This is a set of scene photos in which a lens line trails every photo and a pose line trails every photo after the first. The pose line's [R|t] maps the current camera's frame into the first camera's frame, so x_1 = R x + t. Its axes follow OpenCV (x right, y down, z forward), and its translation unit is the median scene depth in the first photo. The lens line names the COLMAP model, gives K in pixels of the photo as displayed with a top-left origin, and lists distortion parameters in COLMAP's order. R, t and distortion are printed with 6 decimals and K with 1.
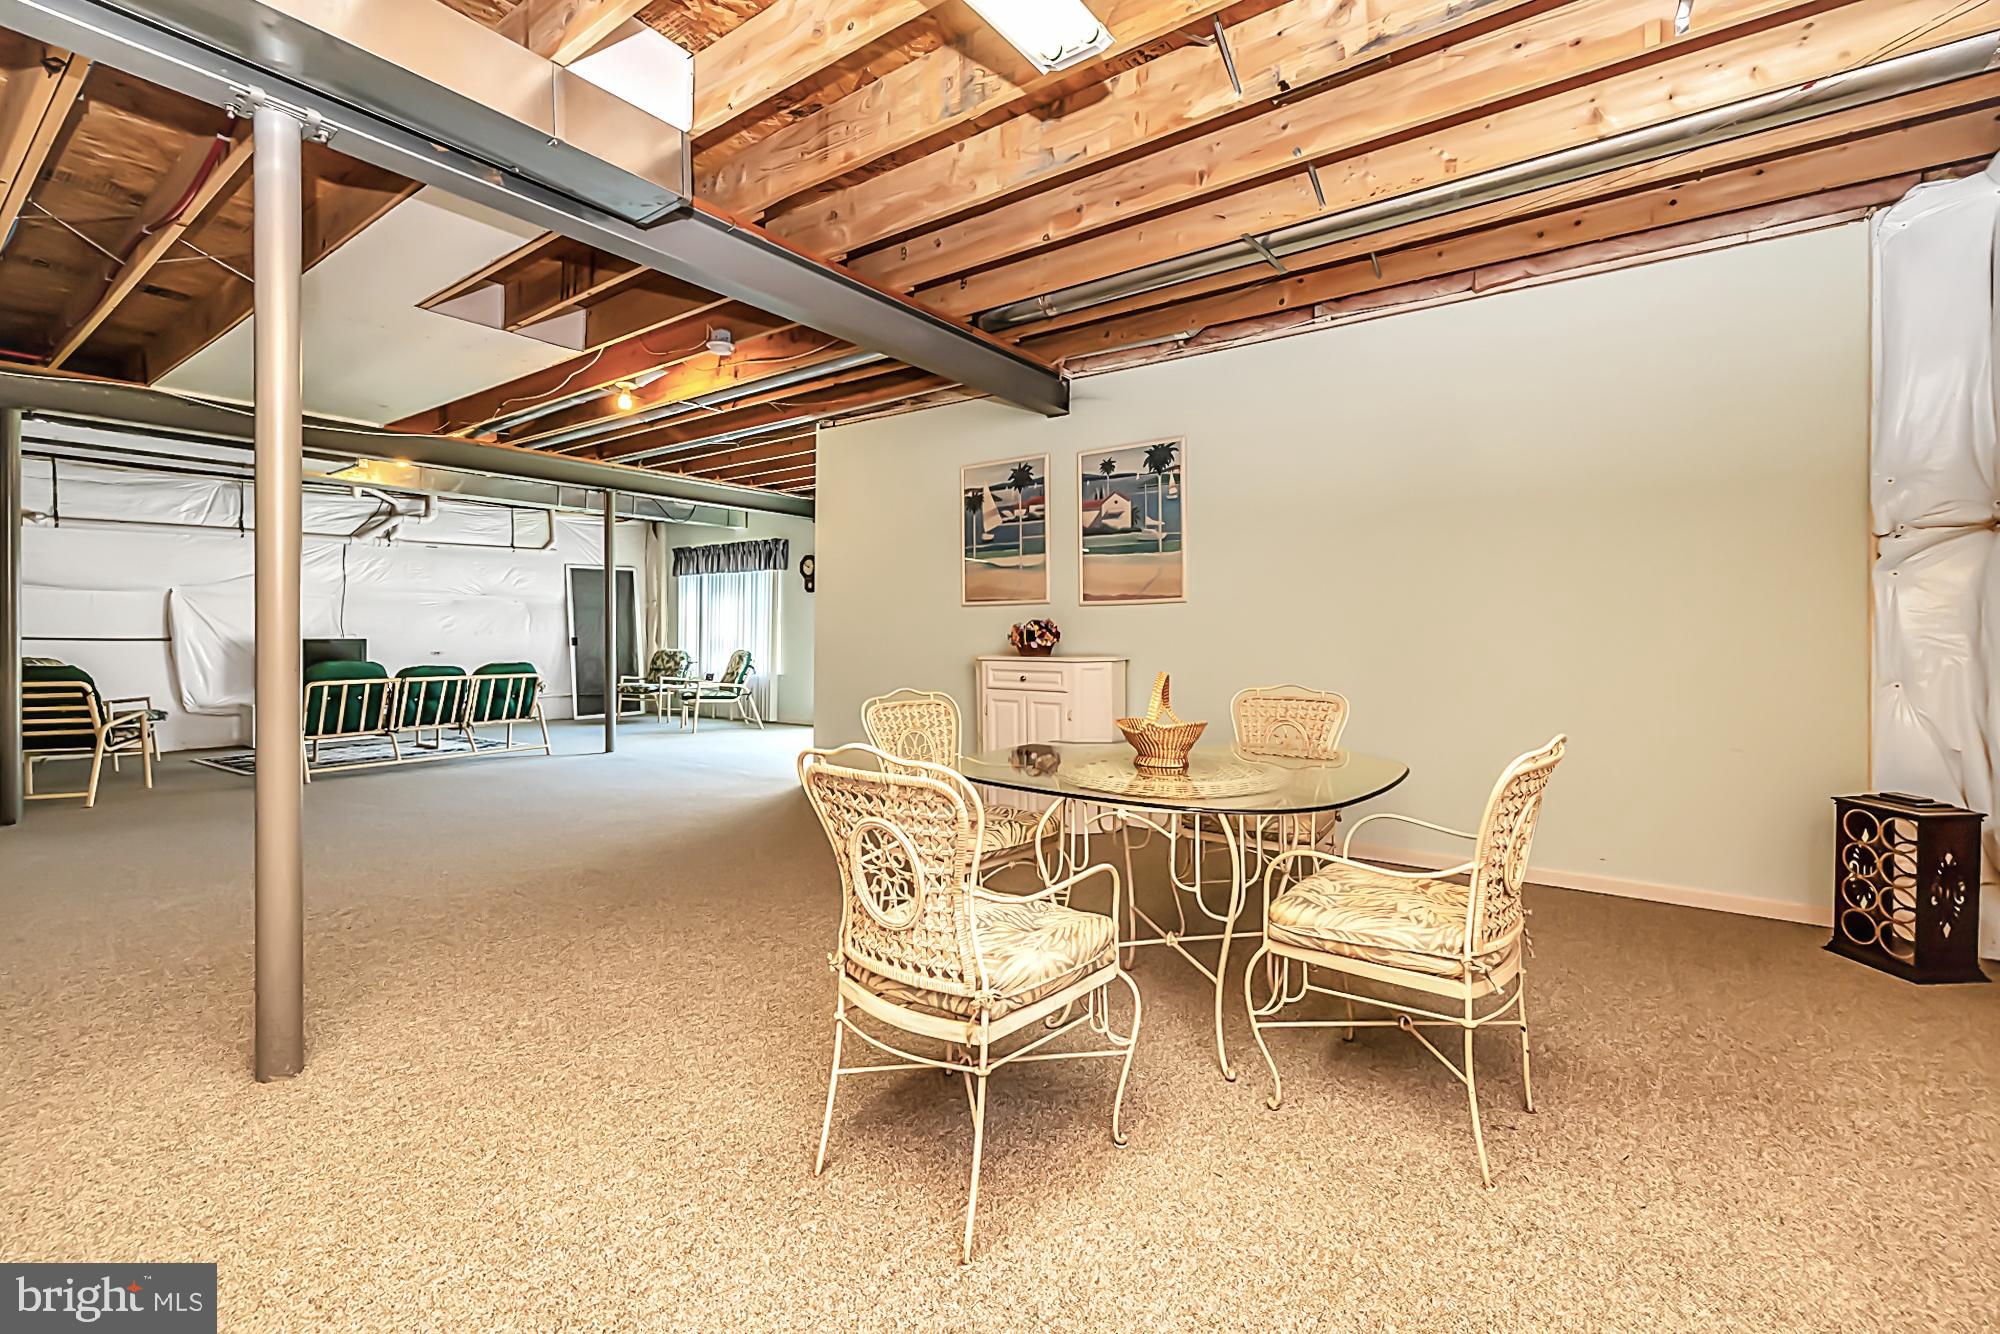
lens RADIAL K [[841.5, 0, 986.6], [0, 841.5, 641.2], [0, 0, 1]] dist [-0.000707, 0.000018]
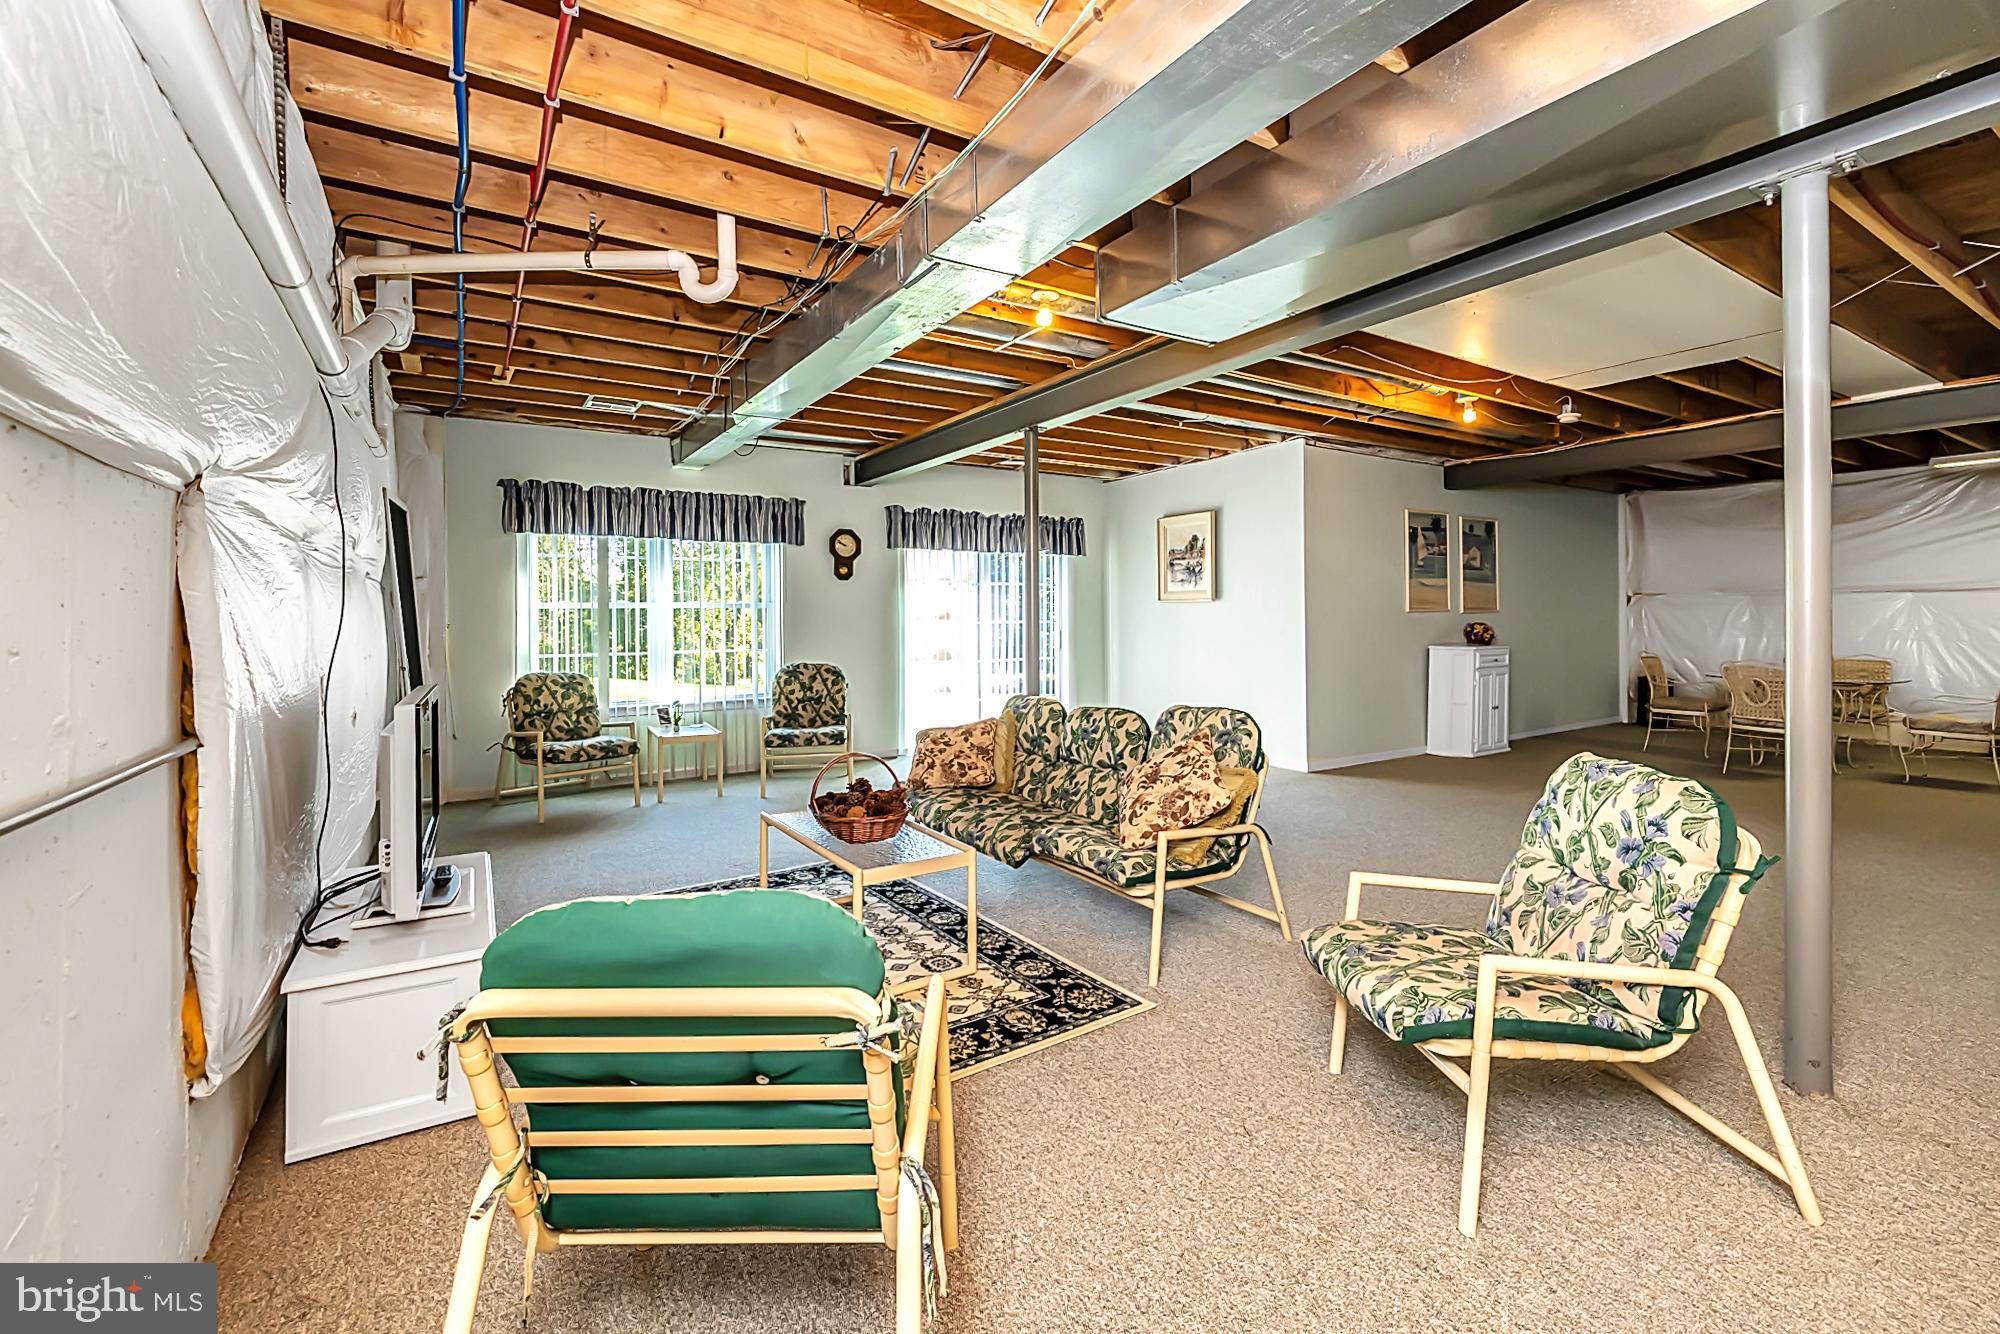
lens RADIAL K [[841.5, 0, 986.6], [0, 841.5, 641.2], [0, 0, 1]] dist [-0.000707, 0.000018]
pose [[0.379153, -0.034210, 0.924701, -0.848249], [0.015608, 0.999411, 0.030574, -0.025160], [-0.925202, 0.002840, 0.379463, 0.606711]]
